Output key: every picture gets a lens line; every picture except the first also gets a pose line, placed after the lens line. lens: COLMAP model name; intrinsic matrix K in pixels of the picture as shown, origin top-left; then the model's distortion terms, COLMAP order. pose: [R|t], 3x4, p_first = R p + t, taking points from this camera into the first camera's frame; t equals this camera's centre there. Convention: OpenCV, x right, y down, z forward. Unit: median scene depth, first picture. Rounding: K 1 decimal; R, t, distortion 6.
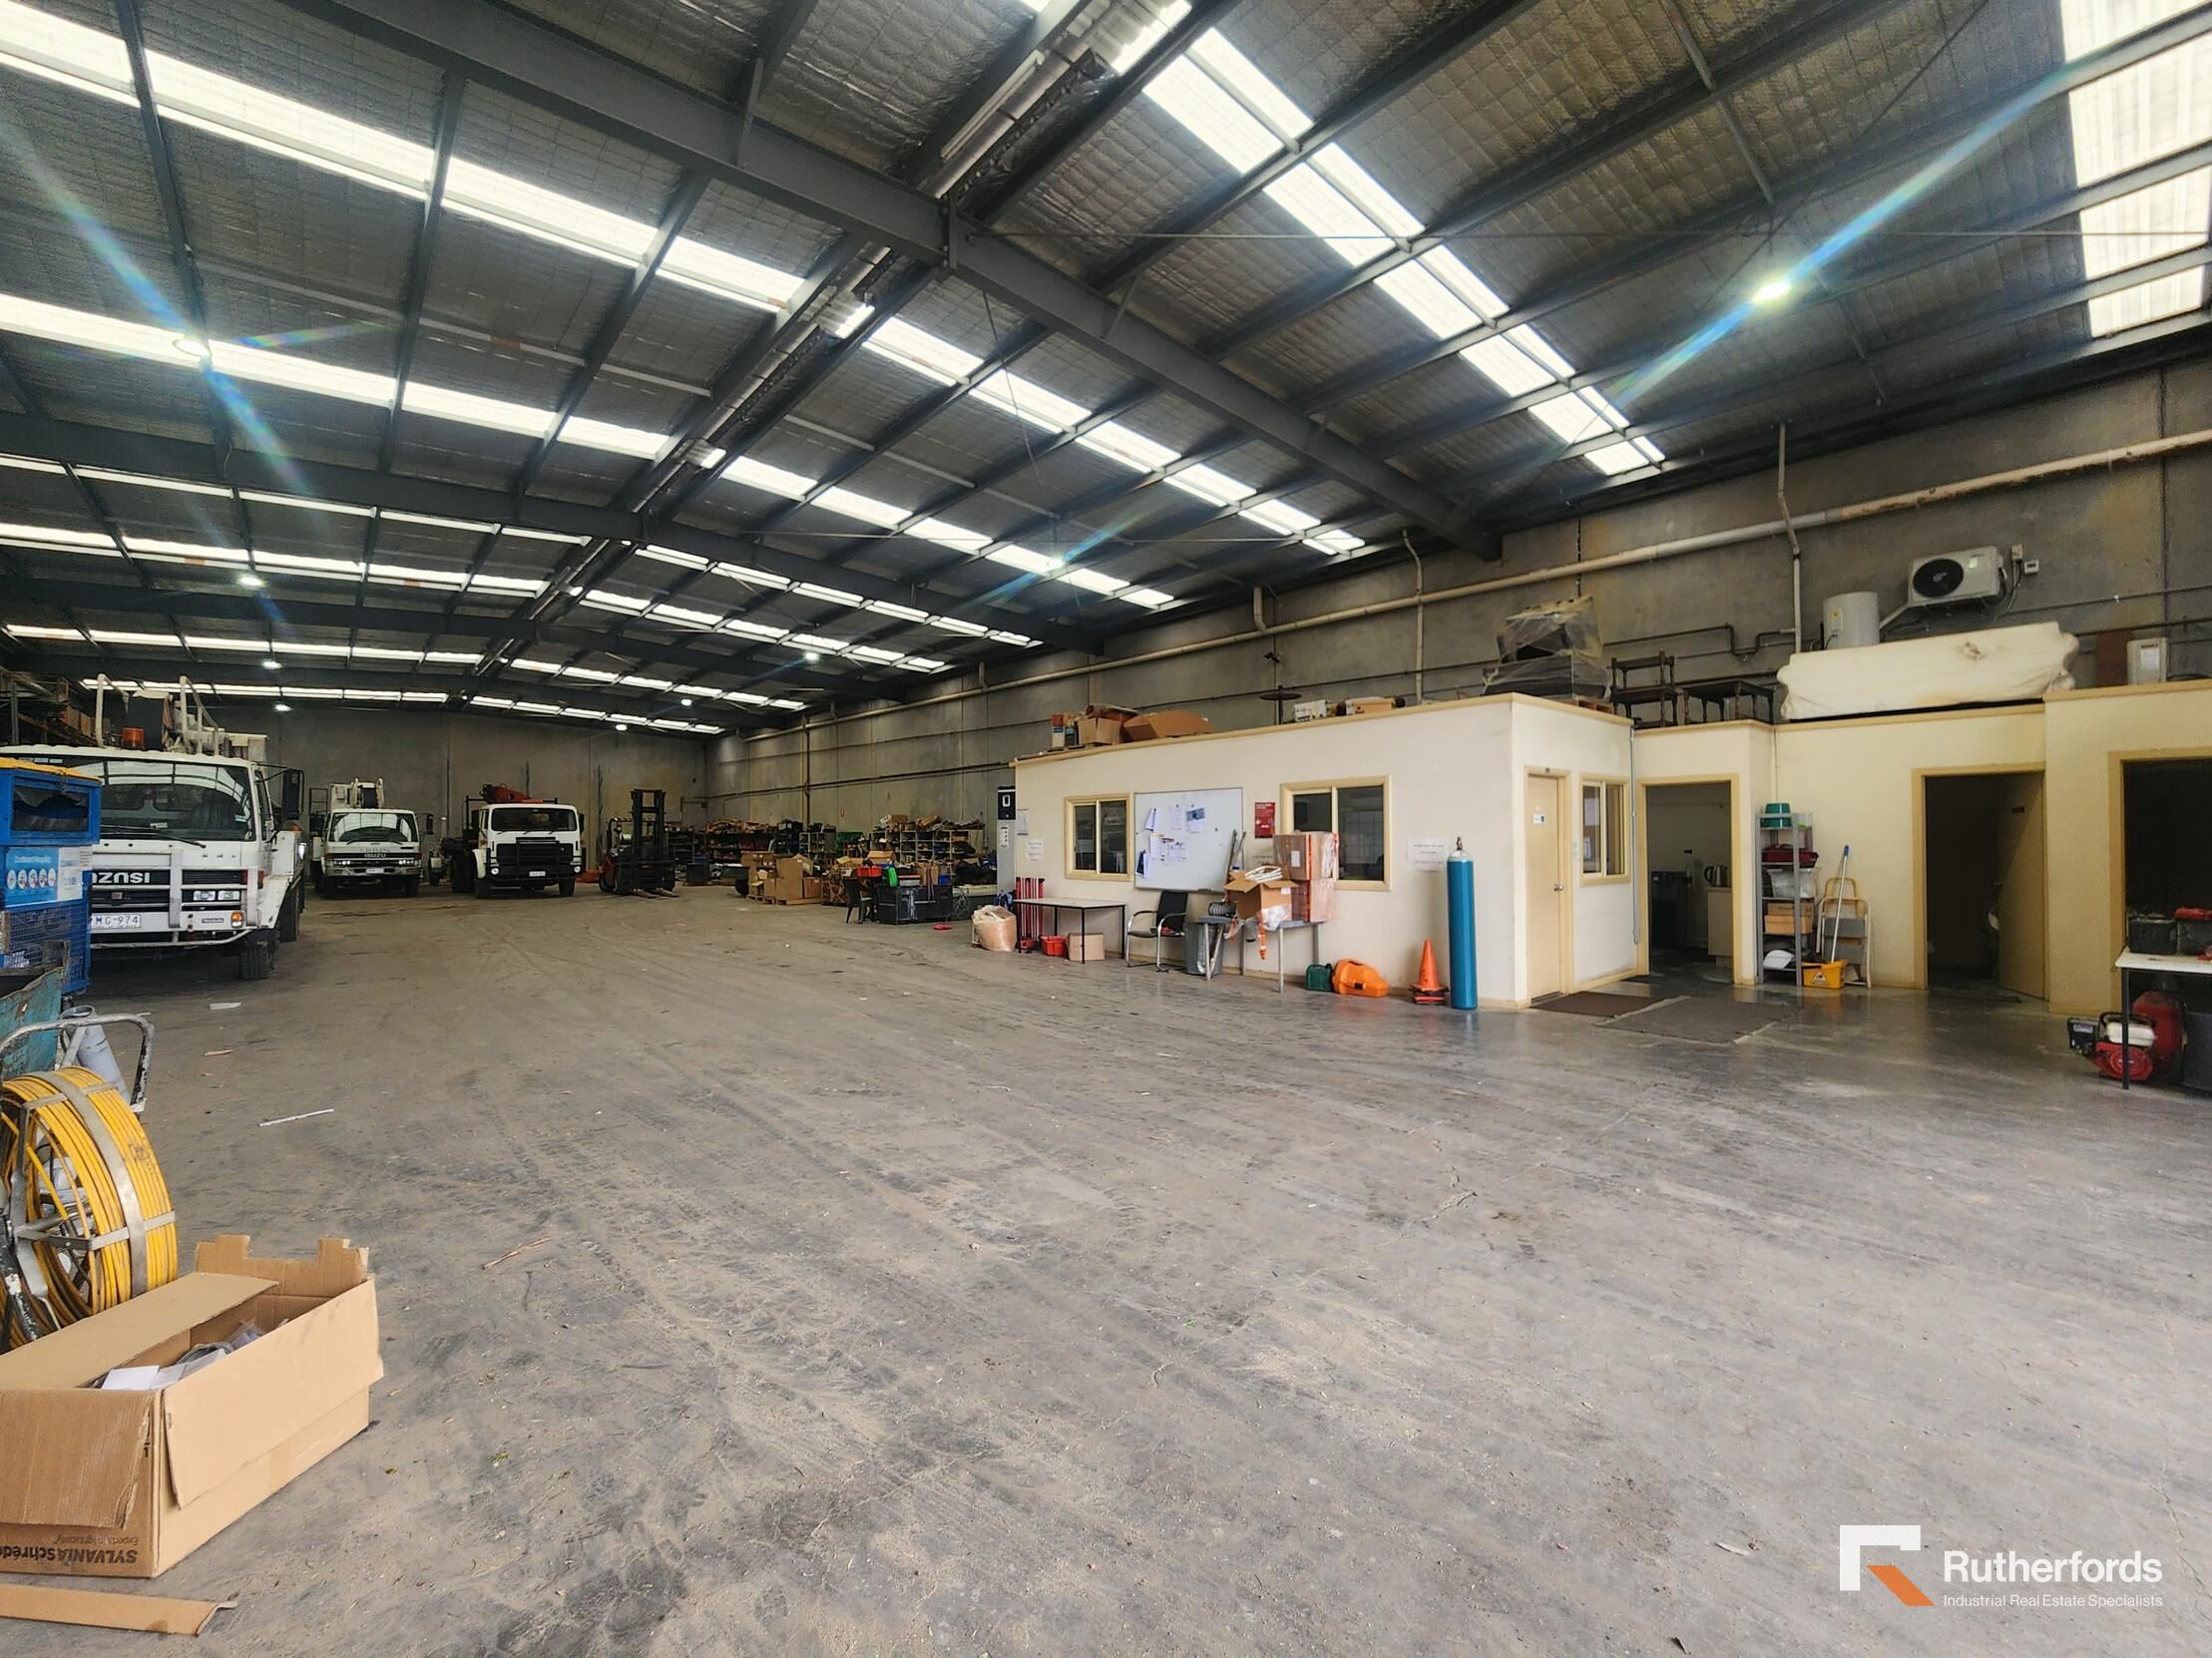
lens RADIAL K [[901.3, 0, 1108.0], [0, 901.3, 824.9], [0, 0, 1]] dist [-0.004652, 0.002212]
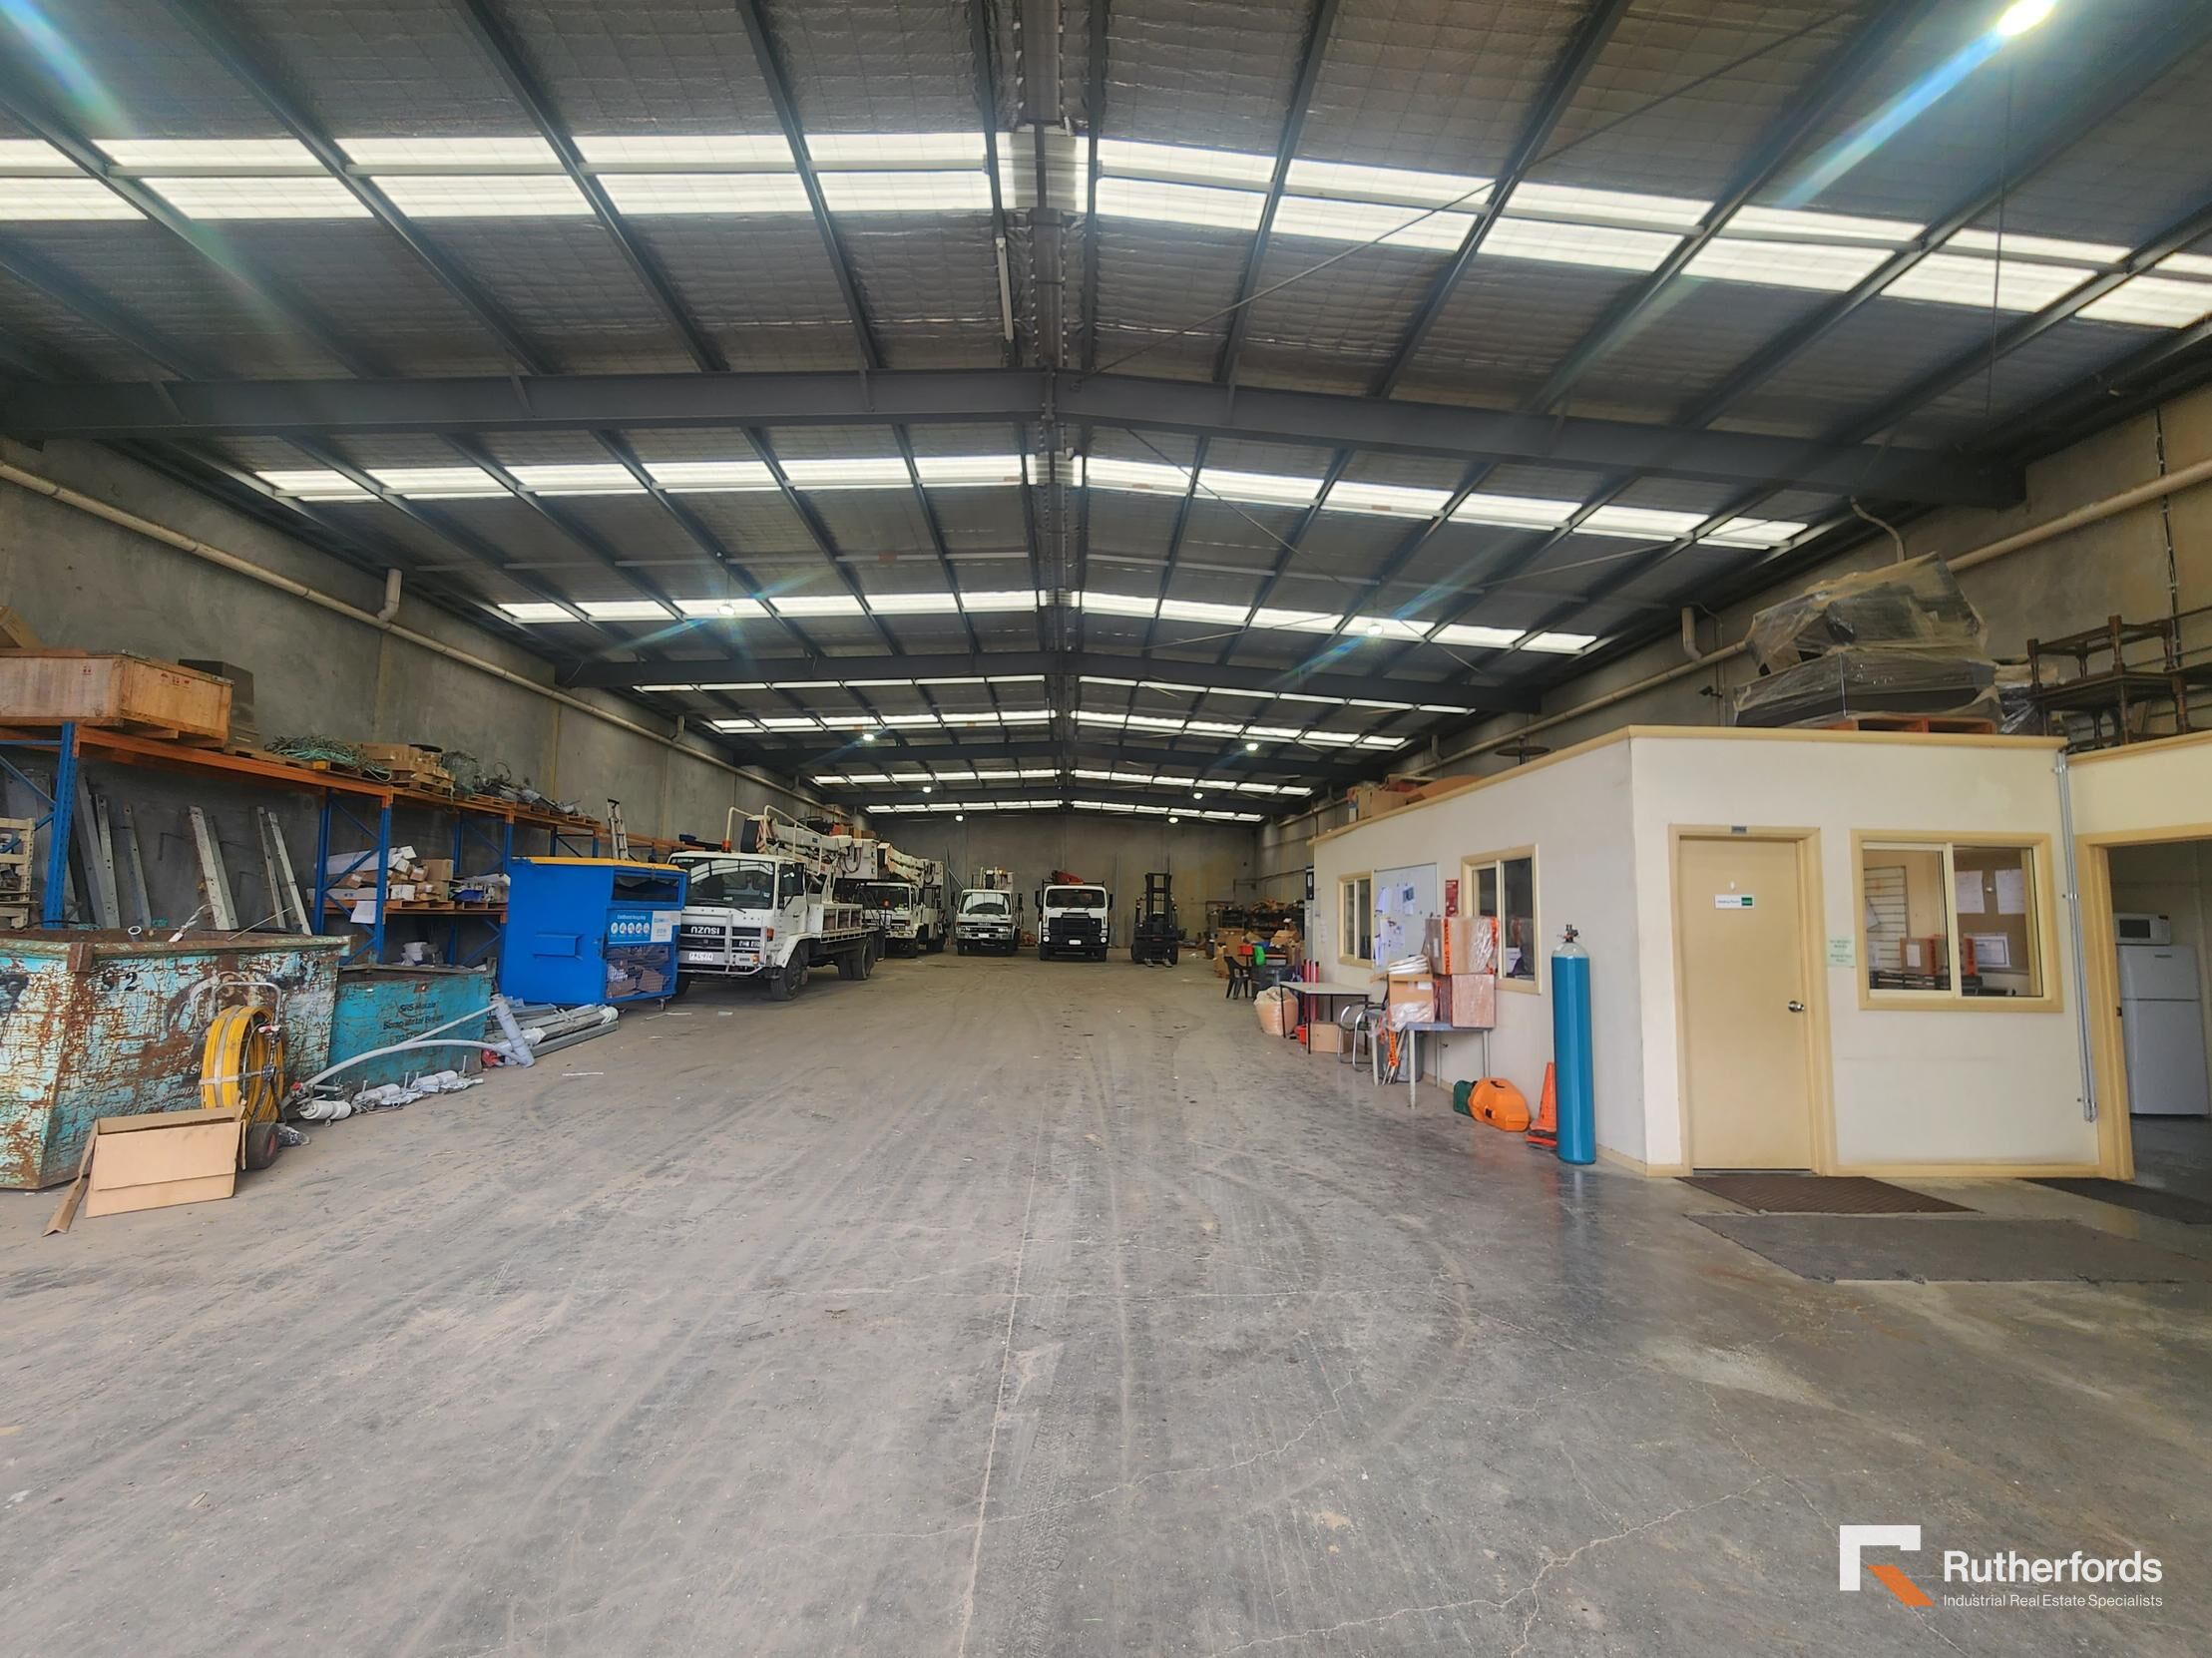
lens RADIAL K [[901.3, 0, 1106.5], [0, 901.3, 832.1], [0, 0, 1]] dist [-0.004652, 0.002212]
pose [[0.778222, -0.040078, -0.626709, 0.520280], [-0.011890, 0.996842, -0.078513, -0.000007], [0.627876, 0.068552, 0.775288, 0.165568]]
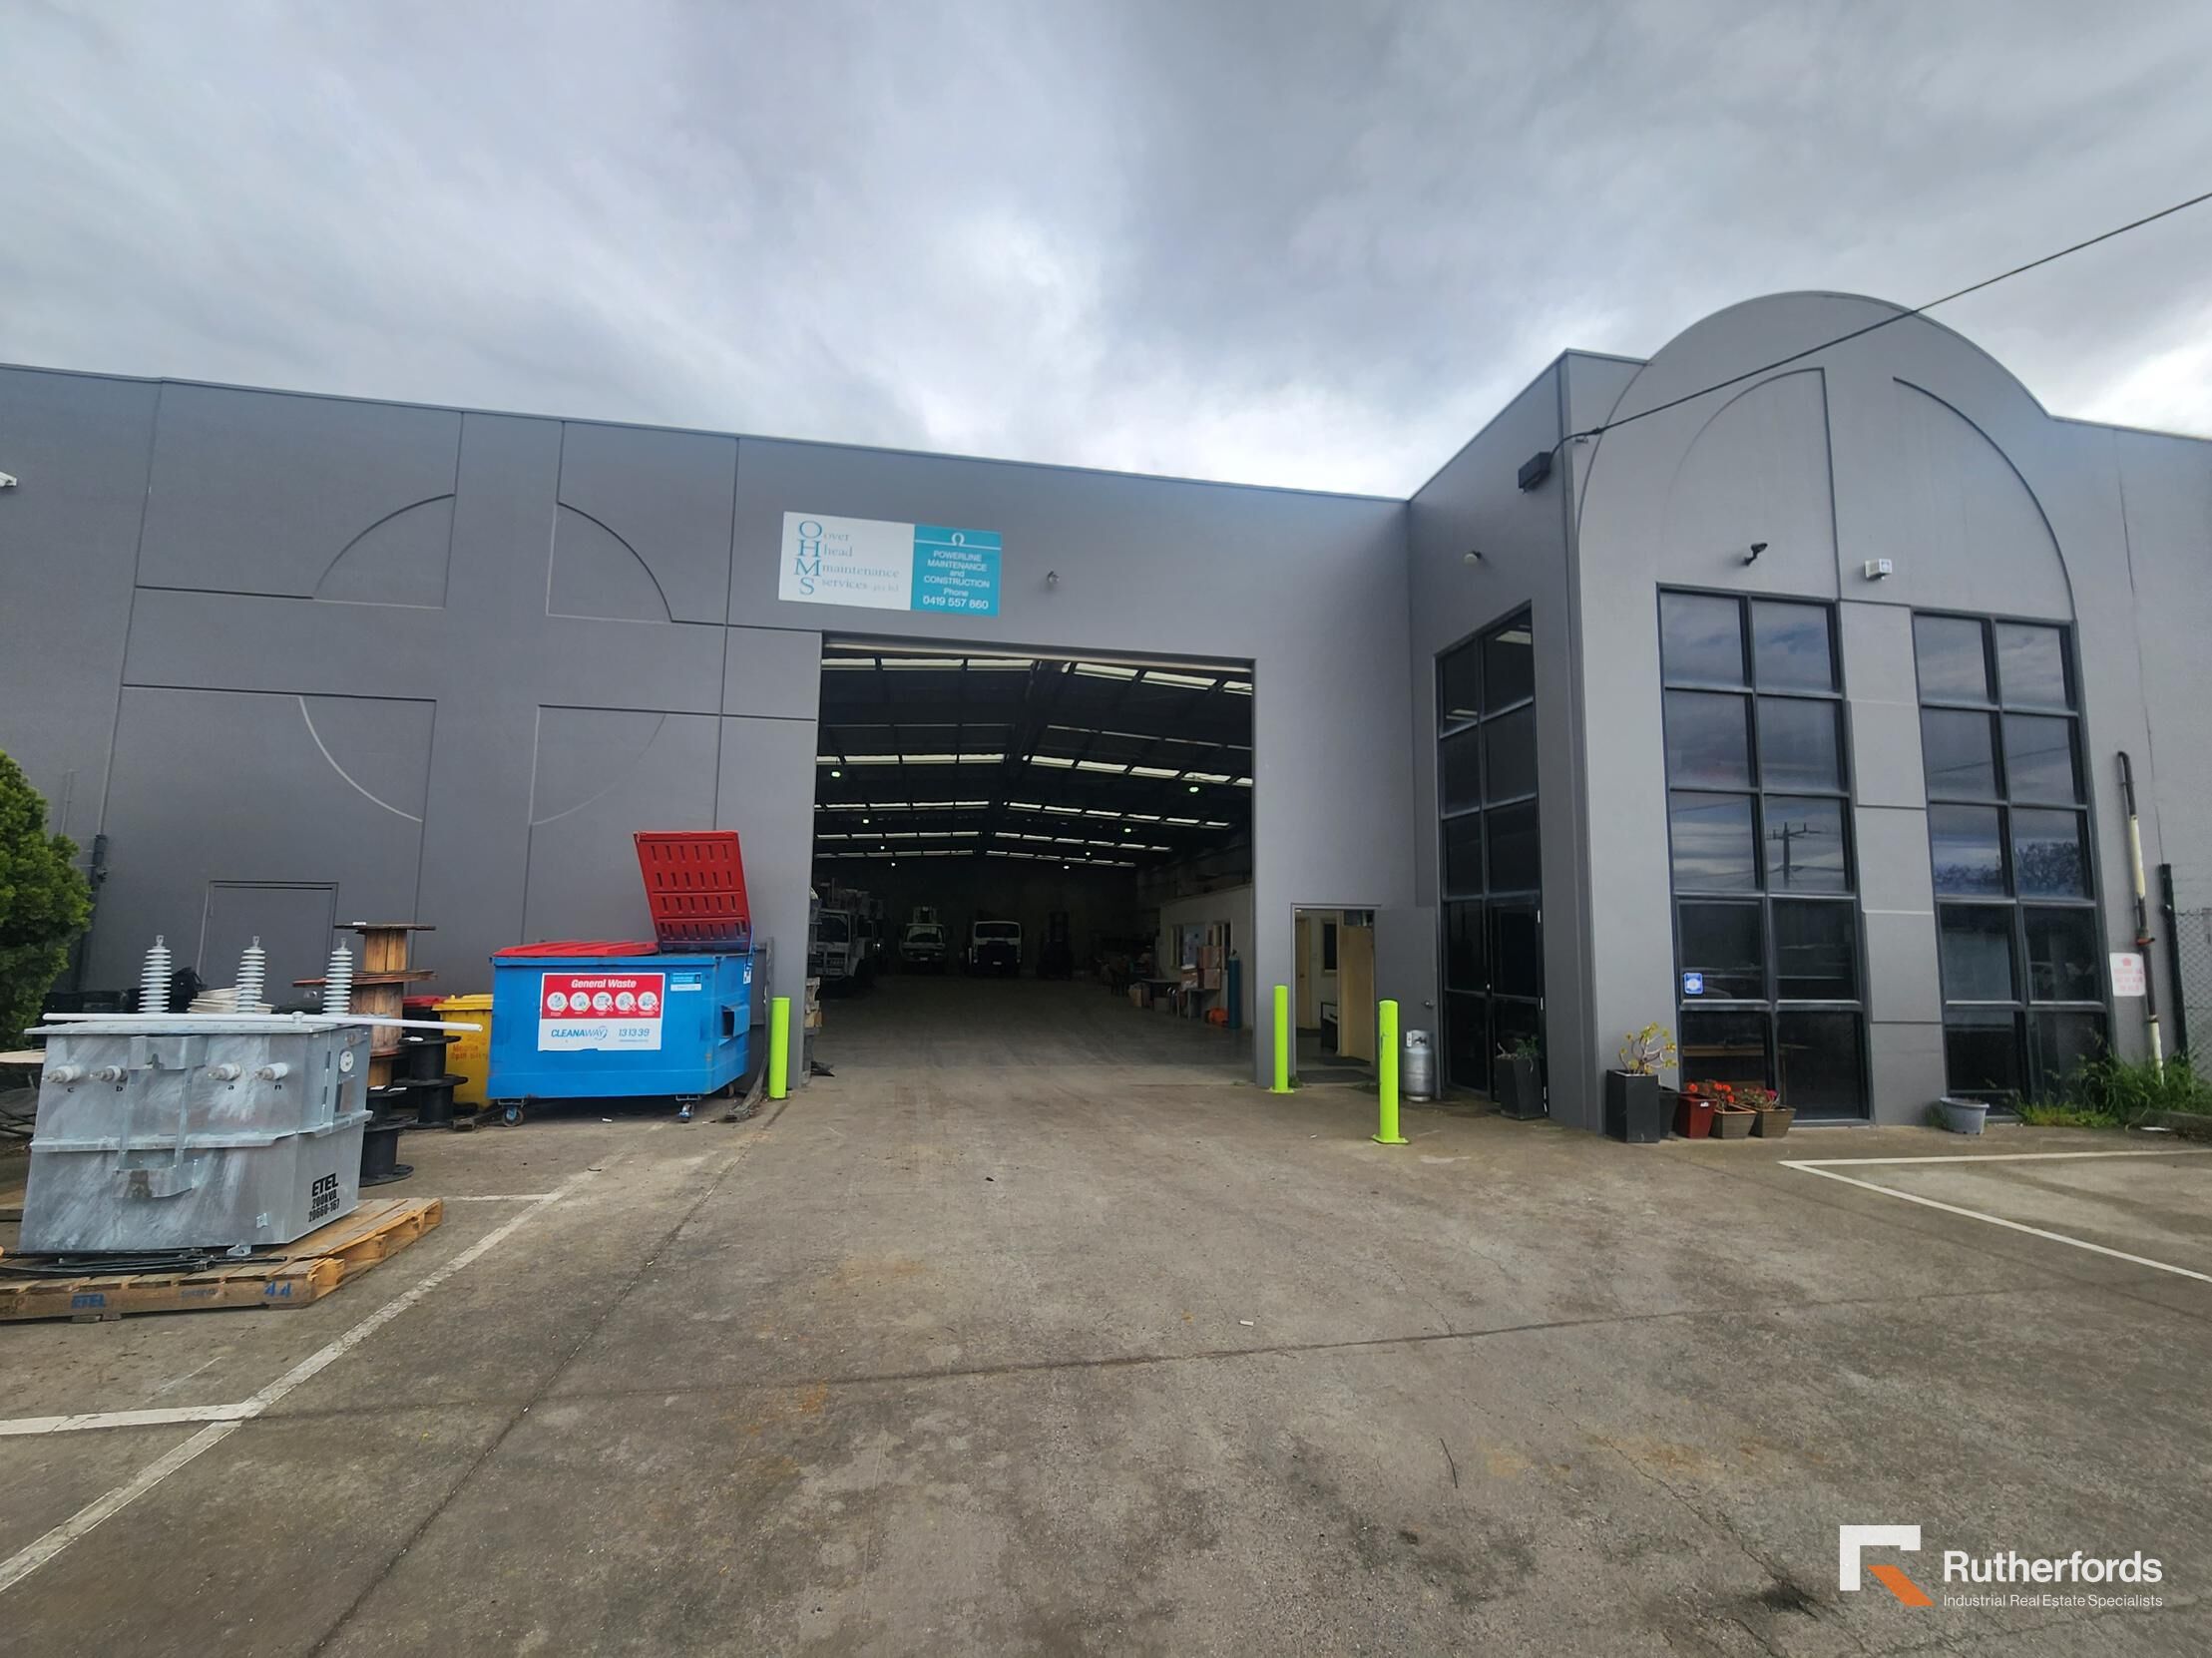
lens RADIAL K [[901.3, 0, 1103.4], [0, 901.3, 829.2], [0, 0, 1]] dist [-0.004652, 0.002212]
pose [[0.854829, -0.049538, -0.516540, 1.171013], [-0.009044, 0.993859, -0.110282, -0.029553], [0.518831, 0.098944, 0.849132, -0.971922]]
